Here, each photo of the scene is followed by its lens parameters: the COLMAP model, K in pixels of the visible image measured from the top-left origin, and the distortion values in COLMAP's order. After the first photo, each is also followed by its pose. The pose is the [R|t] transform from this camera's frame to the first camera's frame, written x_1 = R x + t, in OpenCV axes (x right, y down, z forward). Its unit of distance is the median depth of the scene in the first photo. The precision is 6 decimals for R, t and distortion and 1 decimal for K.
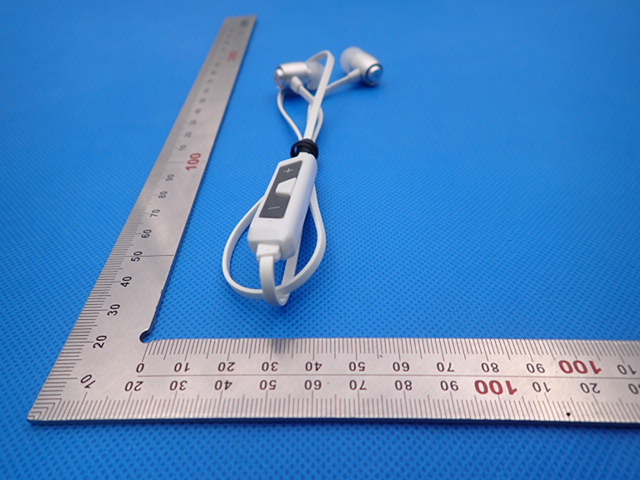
lens RADIAL K [[477.8, 0, 318.6], [0, 477.8, 239.3], [0, 0, 1]] dist [0.041092, 0.016467]
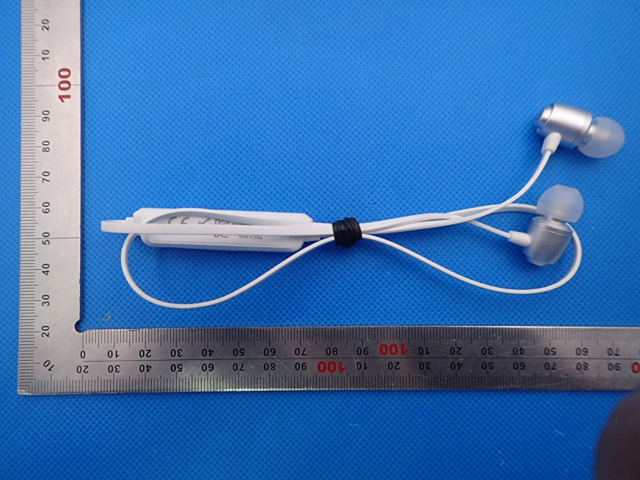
lens RADIAL K [[477.8, 0, 311.6], [0, 477.8, 224.7], [0, 0, 1]] dist [0.041092, 0.016467]
pose [[0.999663, -0.023499, 0.011002, 0.283529], [0.008204, 0.688533, 0.725159, -0.999483], [-0.024616, -0.724824, 0.688494, 0.291164]]
